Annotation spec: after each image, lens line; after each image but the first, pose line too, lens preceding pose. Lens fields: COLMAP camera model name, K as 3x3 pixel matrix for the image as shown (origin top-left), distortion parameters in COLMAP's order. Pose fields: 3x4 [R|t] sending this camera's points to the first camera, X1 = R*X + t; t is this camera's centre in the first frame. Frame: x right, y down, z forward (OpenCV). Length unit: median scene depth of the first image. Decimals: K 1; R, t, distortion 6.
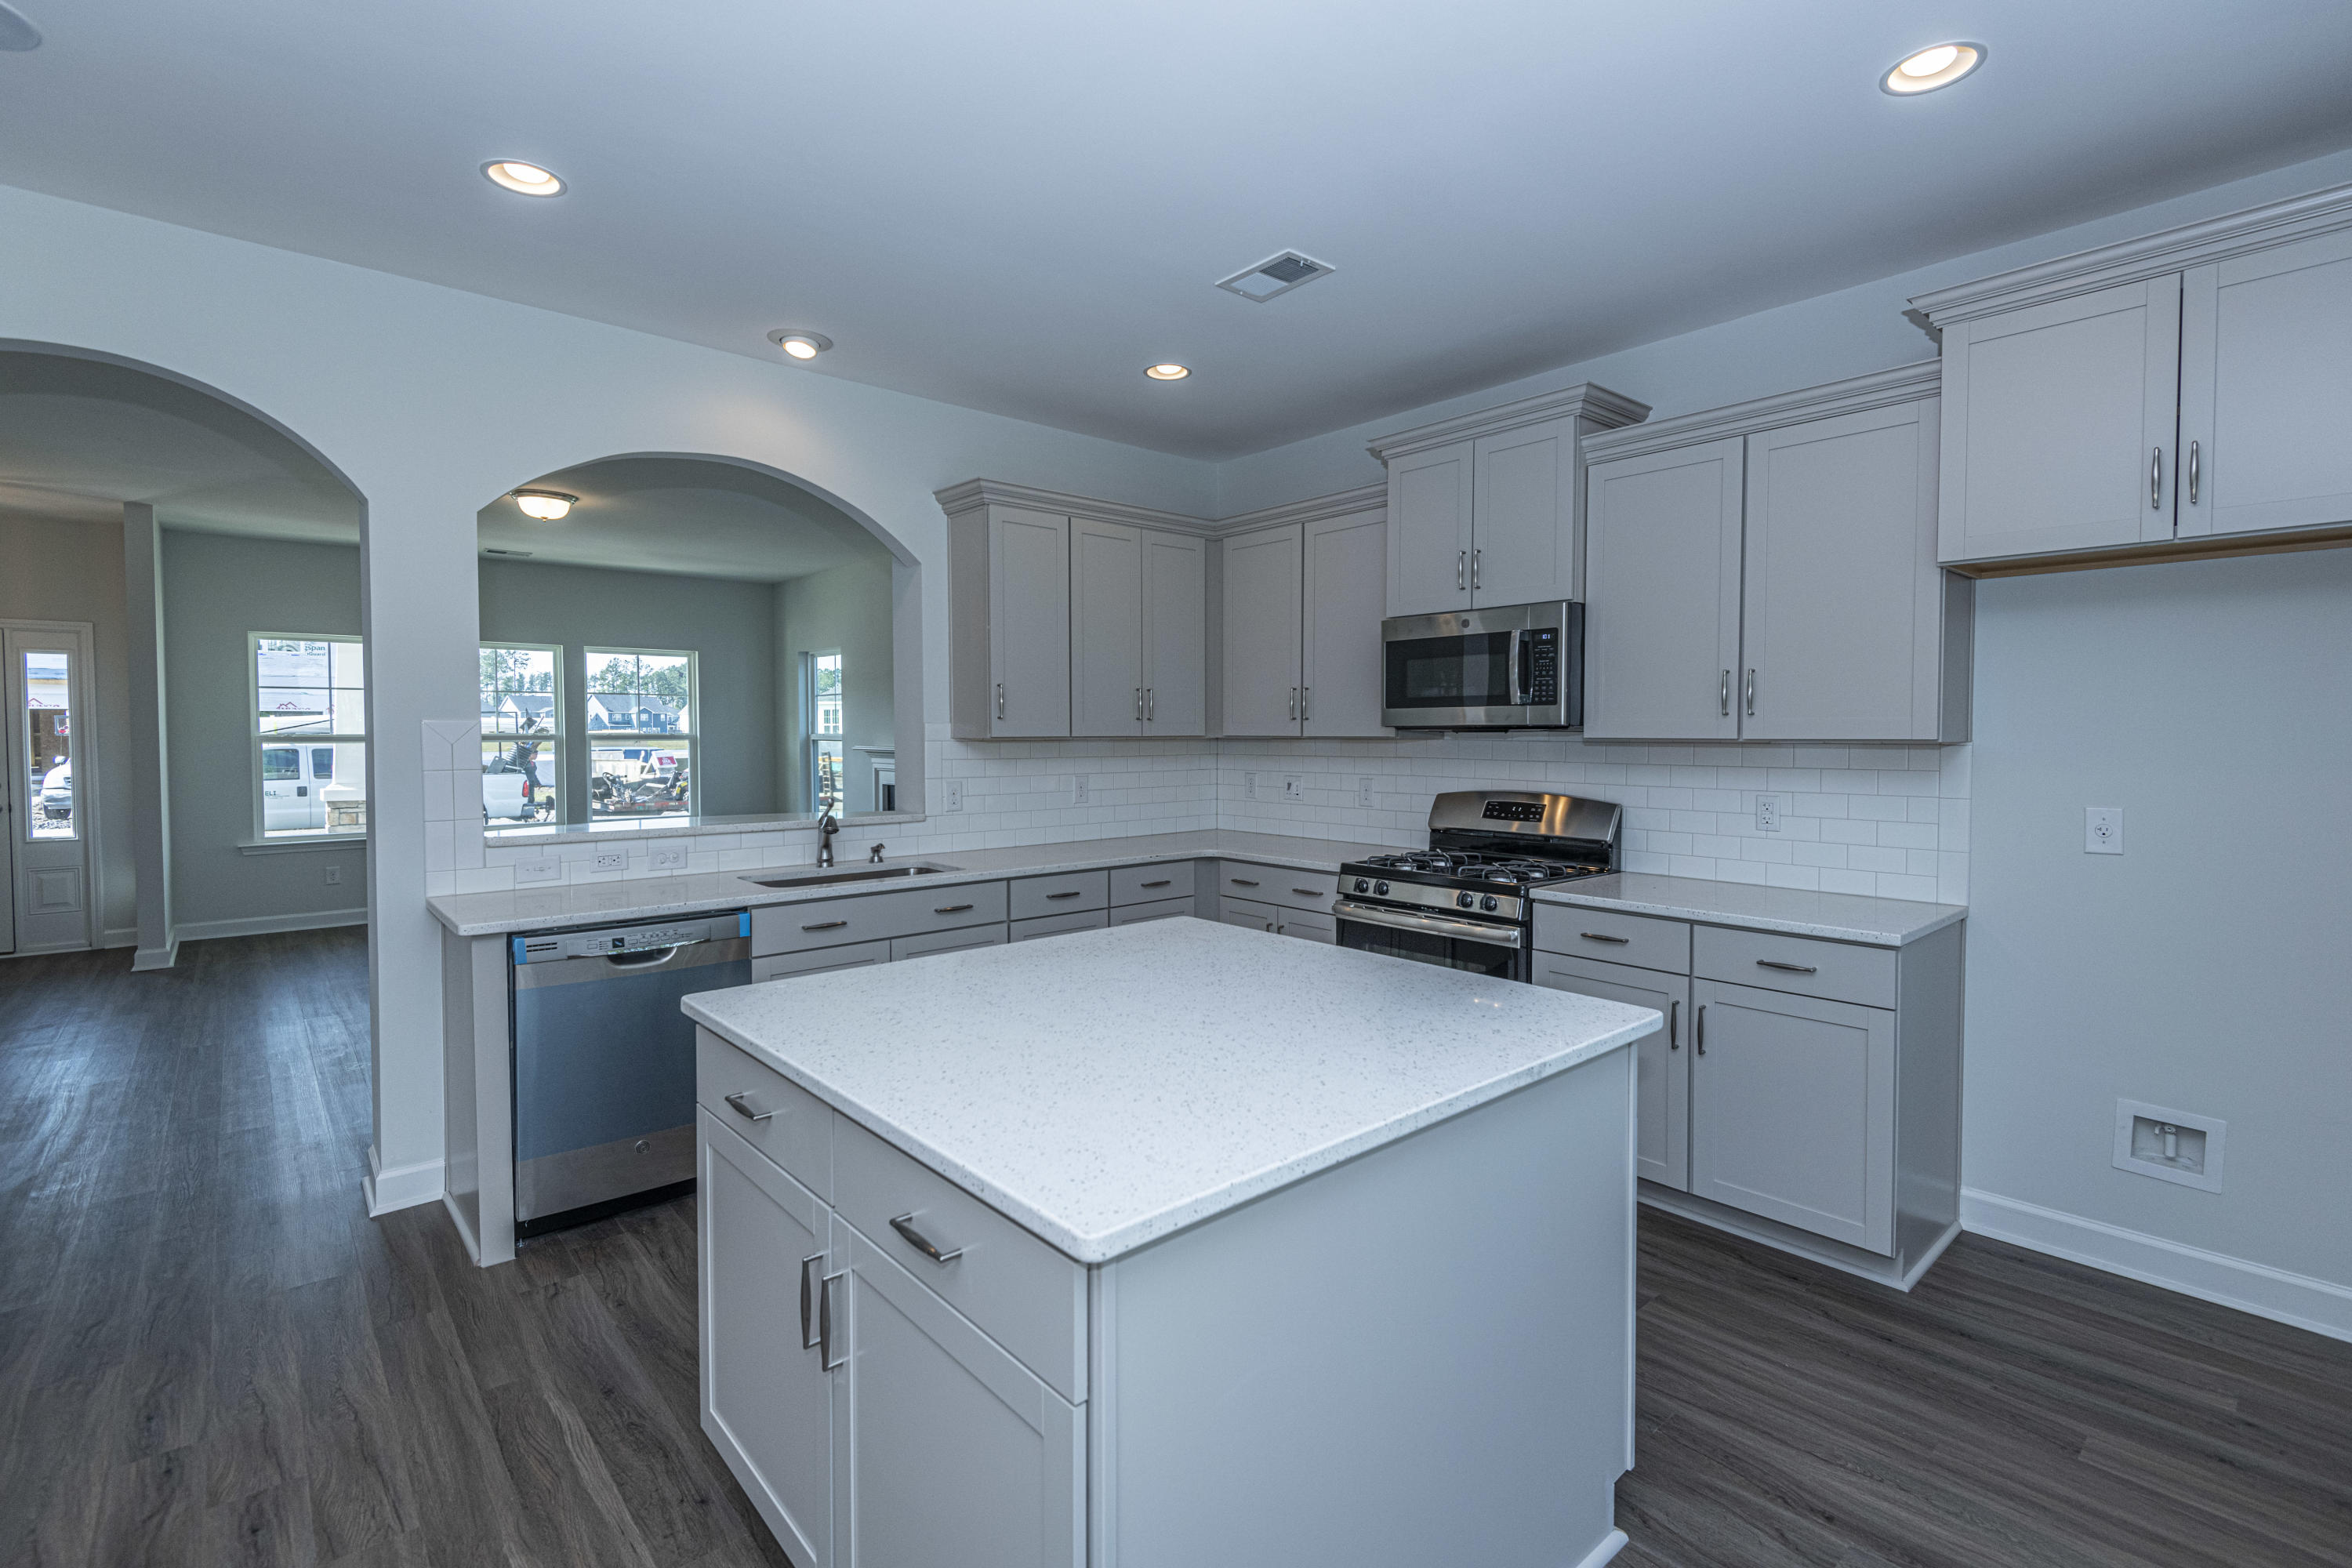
lens RADIAL K [[1057.8, 0, 1182.4], [0, 1057.8, 762.7], [0, 0, 1]] dist [0.037213, -0.023444]
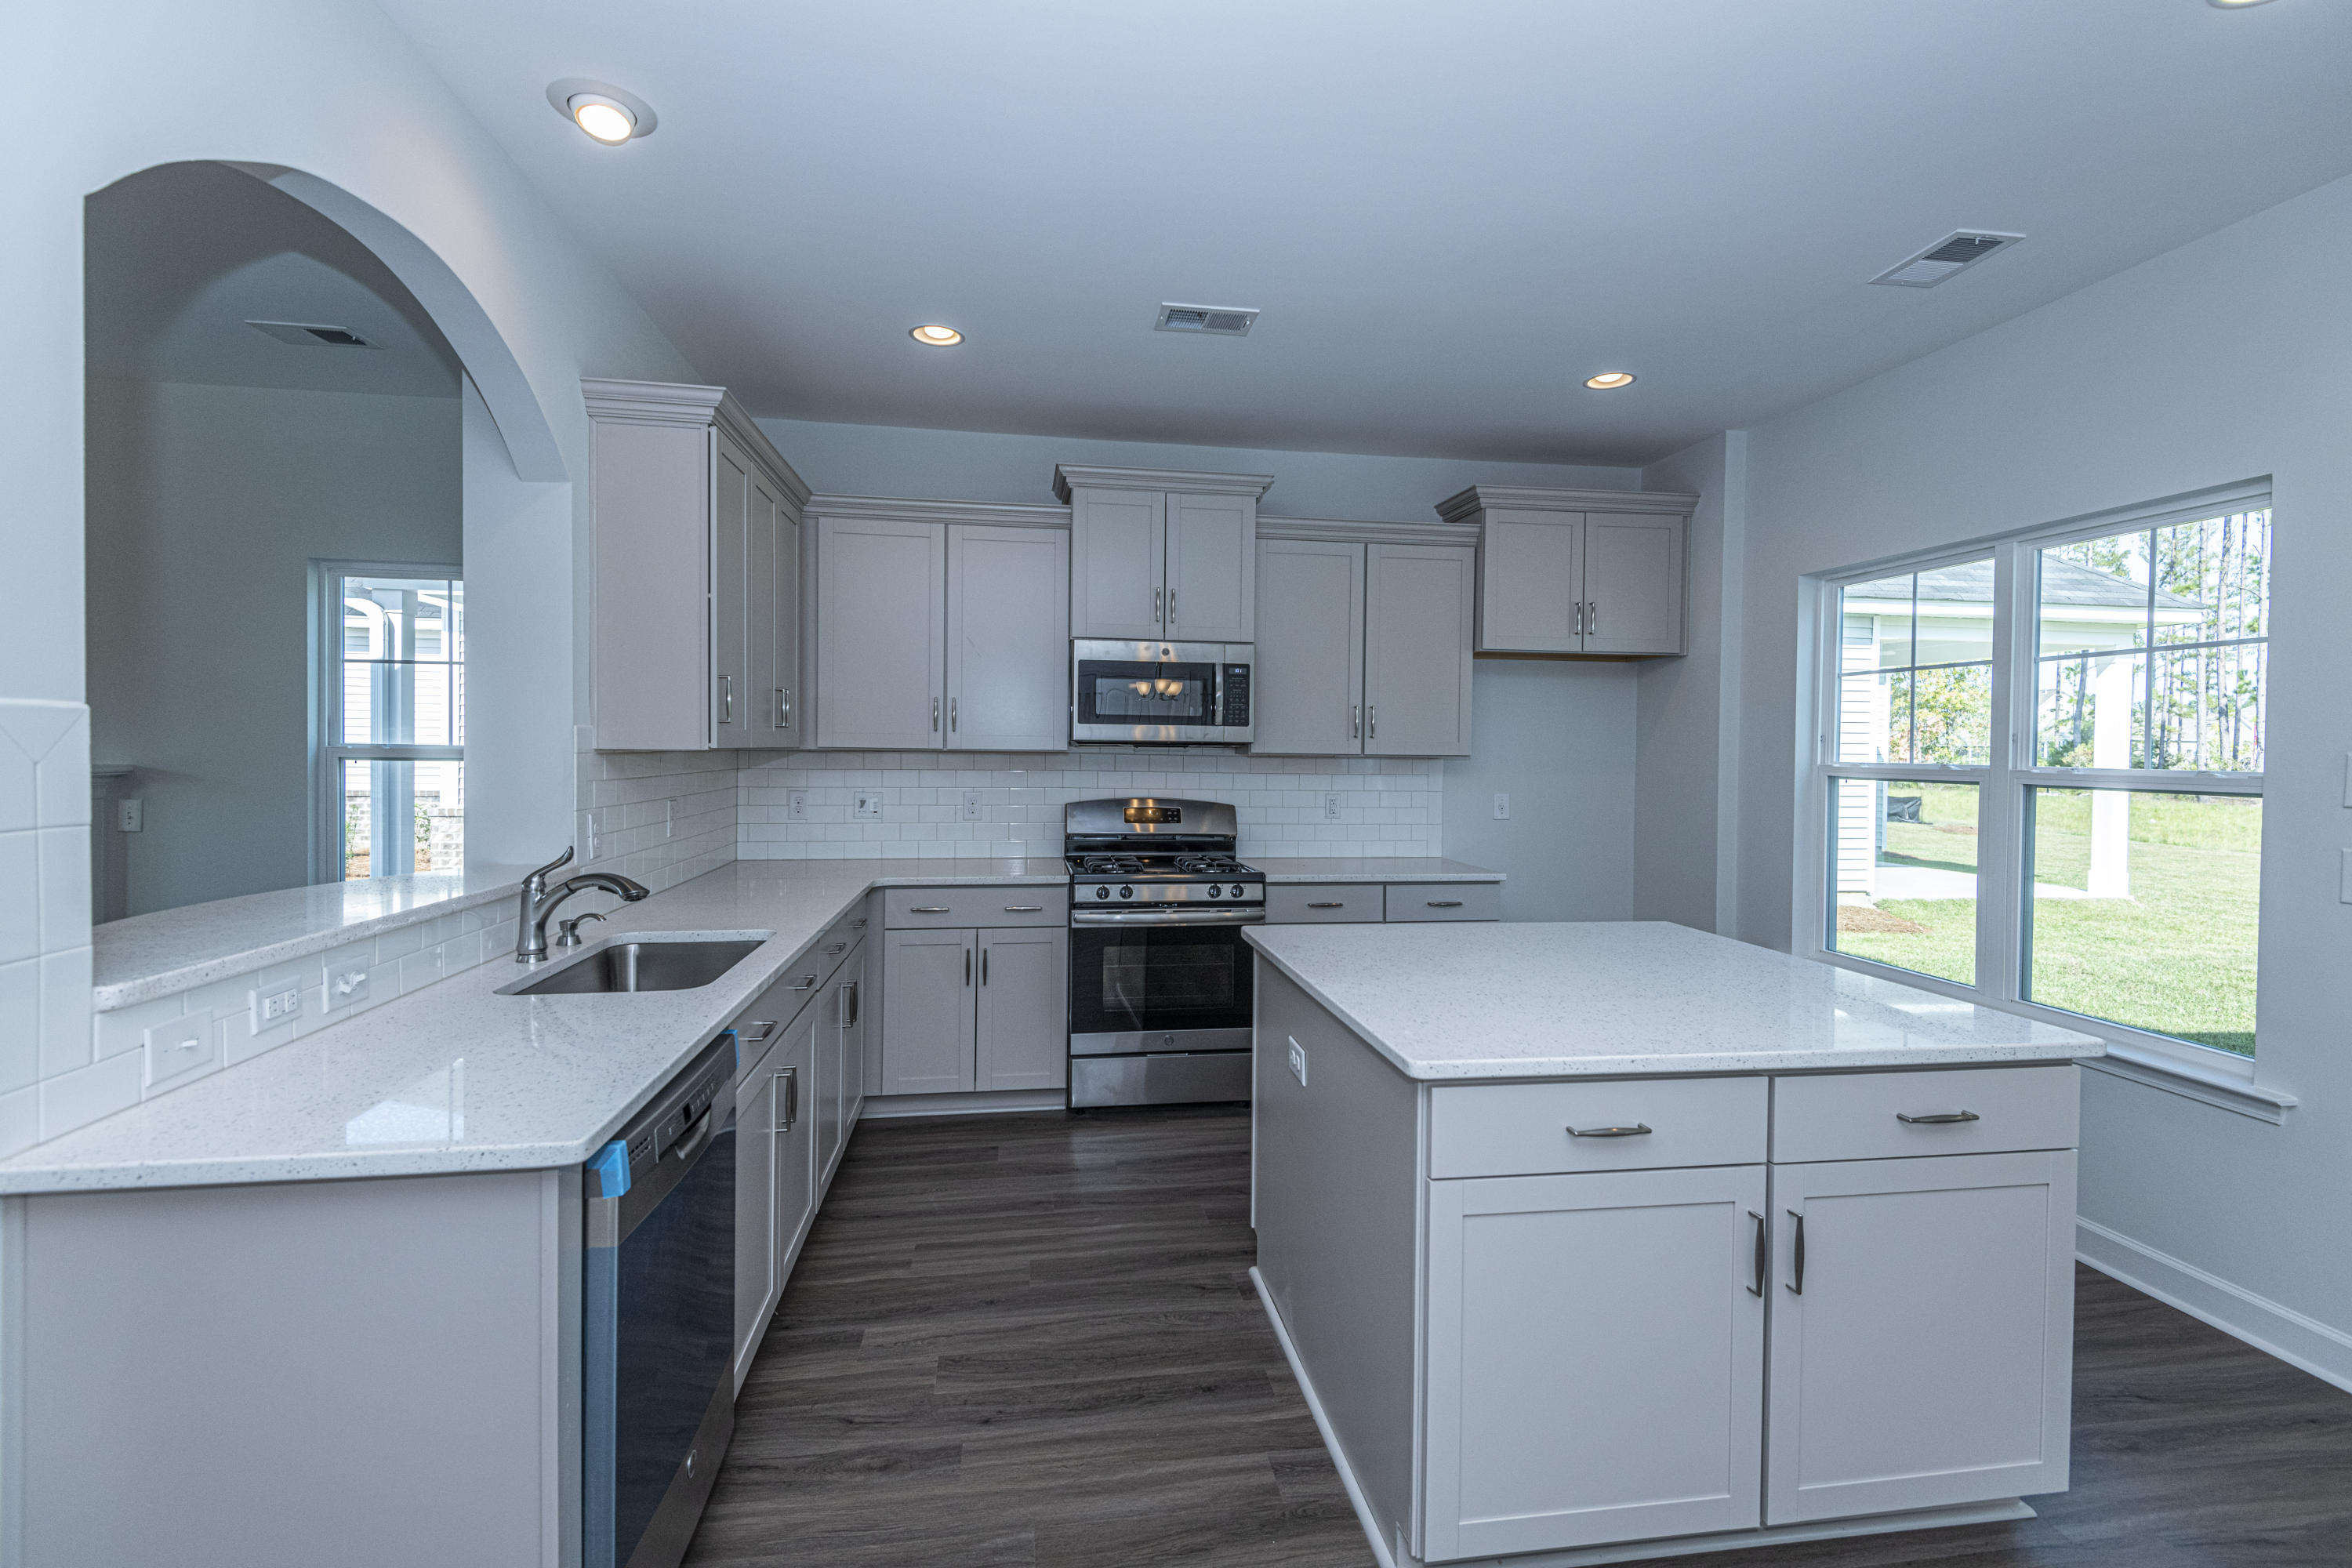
lens RADIAL K [[1057.8, 0, 1182.4], [0, 1057.8, 762.7], [0, 0, 1]] dist [0.037213, -0.023444]
pose [[0.536928, -0.006831, 0.843600, -0.649593], [0.014018, 0.999901, -0.000825, -0.010341], [-0.843512, 0.012268, 0.536971, 0.356497]]
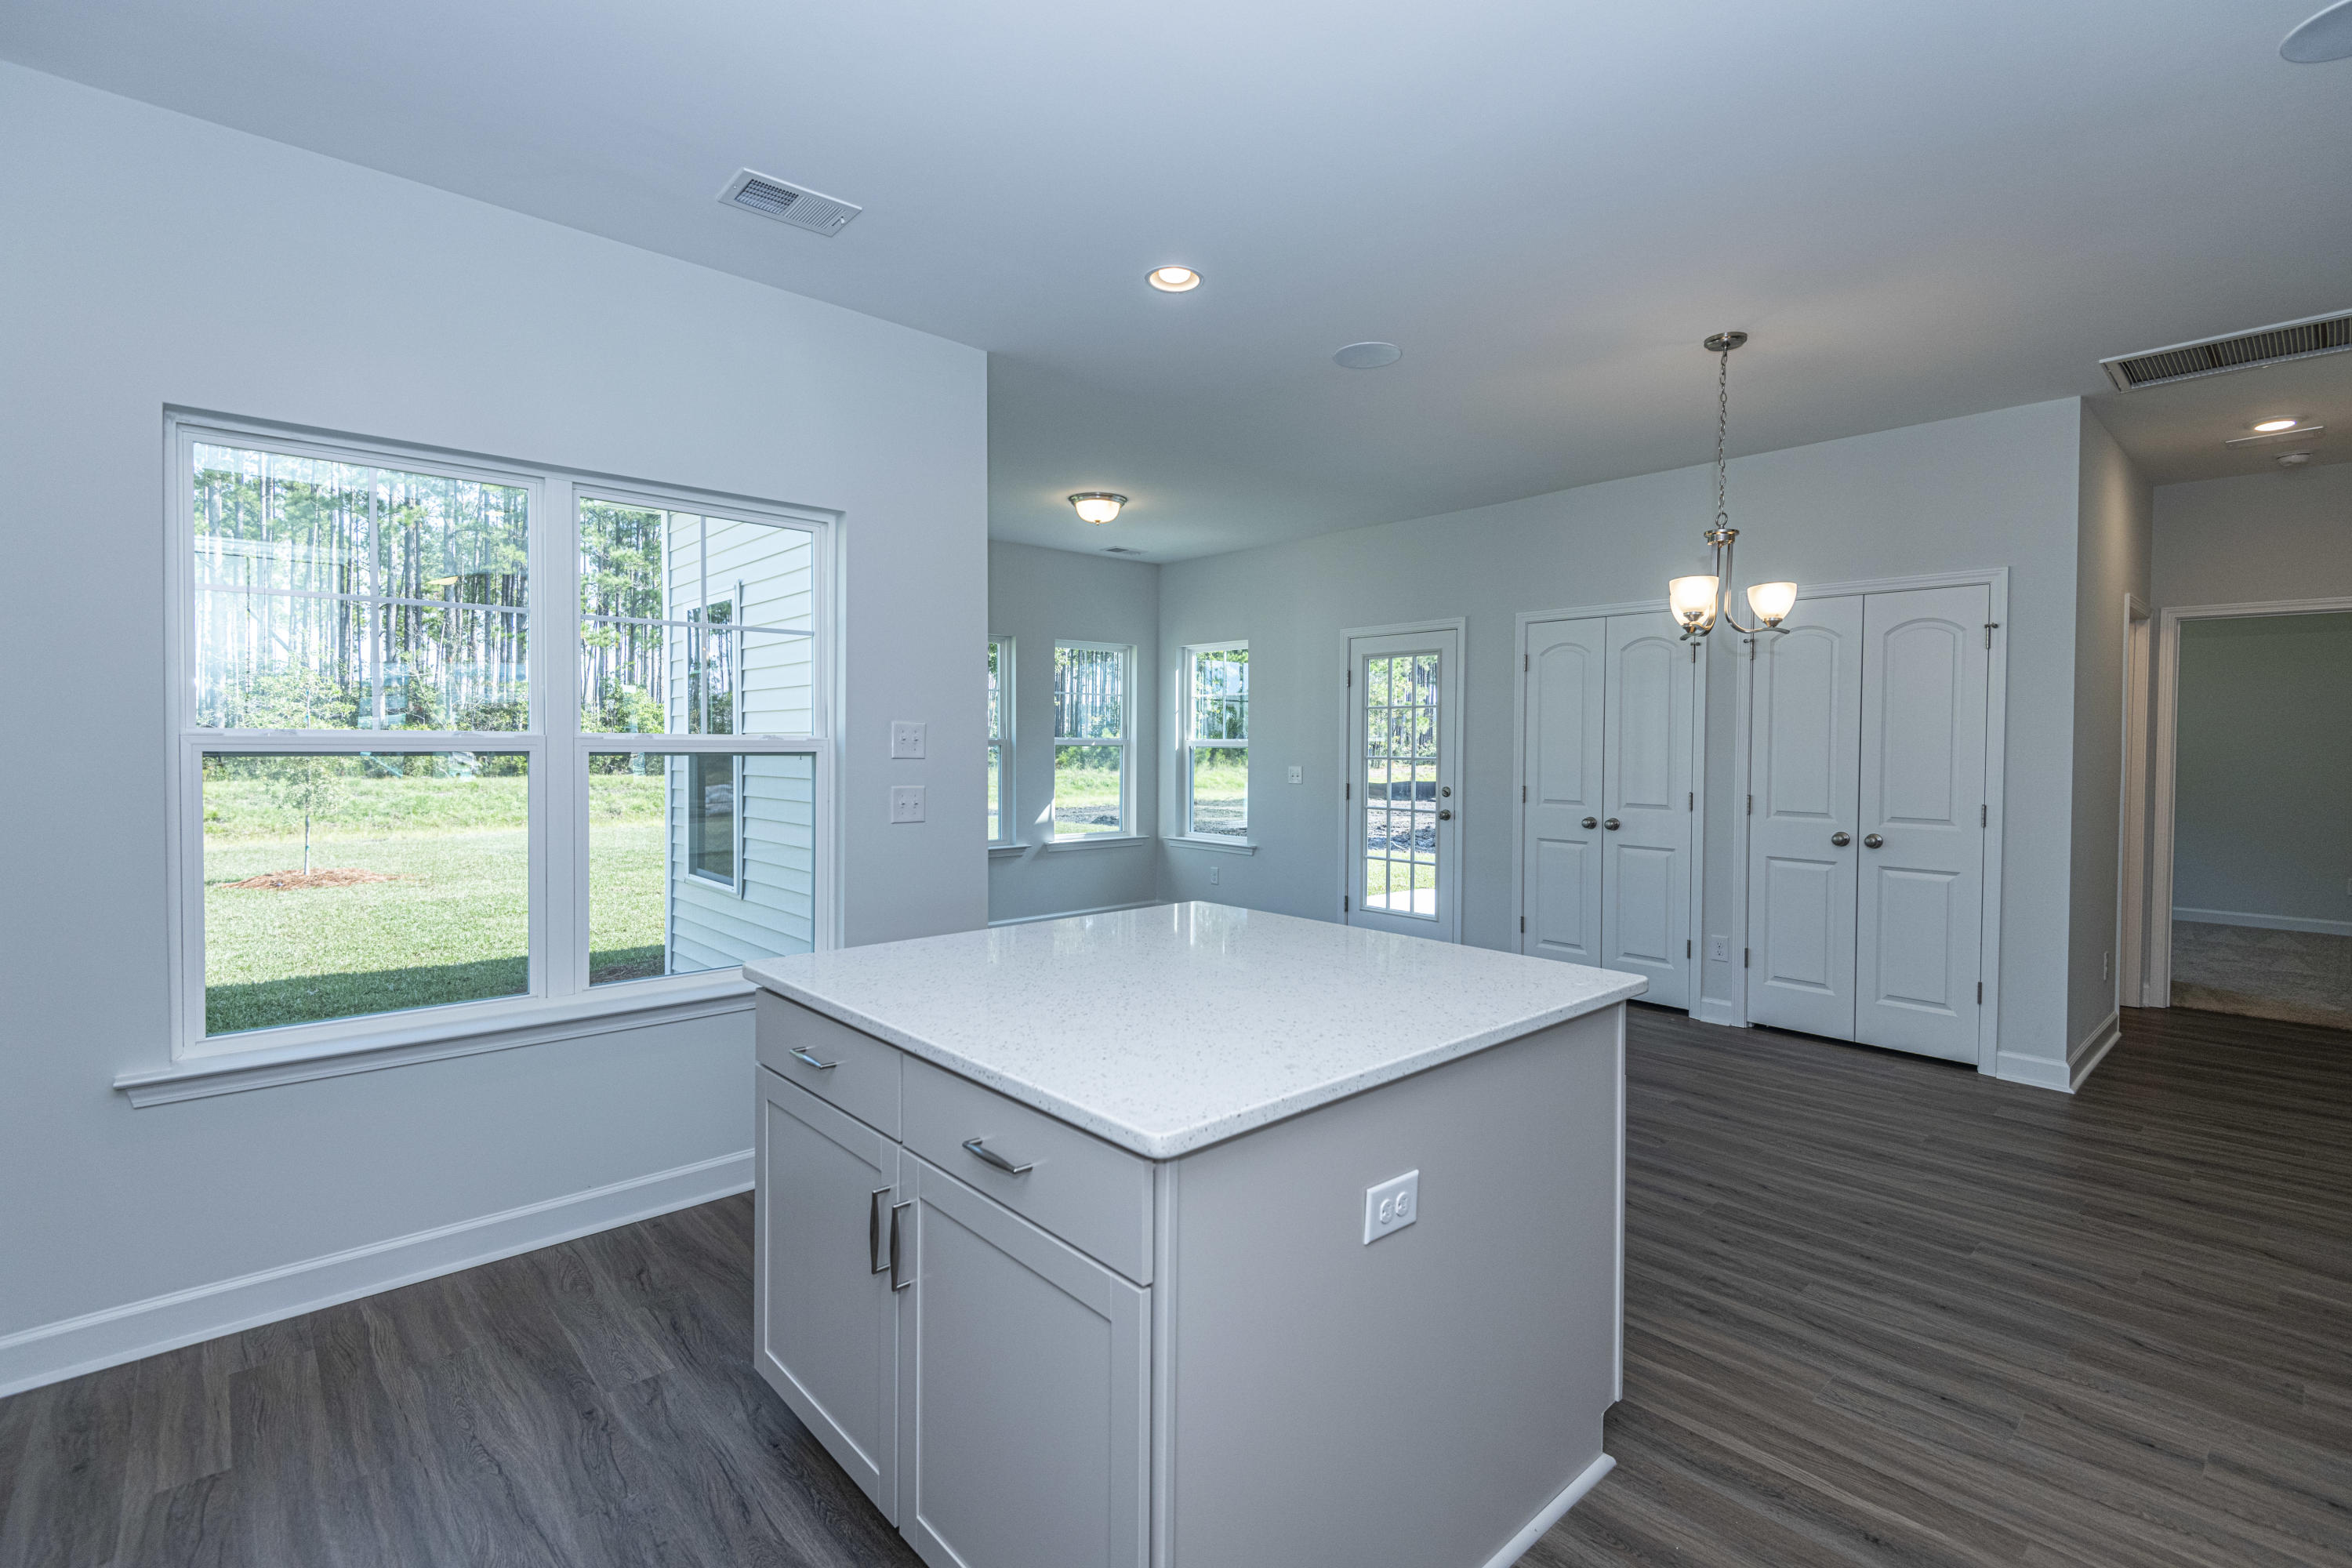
lens RADIAL K [[1057.8, 0, 1182.4], [0, 1057.8, 762.7], [0, 0, 1]] dist [0.037213, -0.023444]
pose [[-0.999899, -0.004137, -0.013593, -0.002237], [-0.004824, 0.998694, 0.050873, -0.020231], [0.013364, 0.050933, -0.998613, 1.024064]]
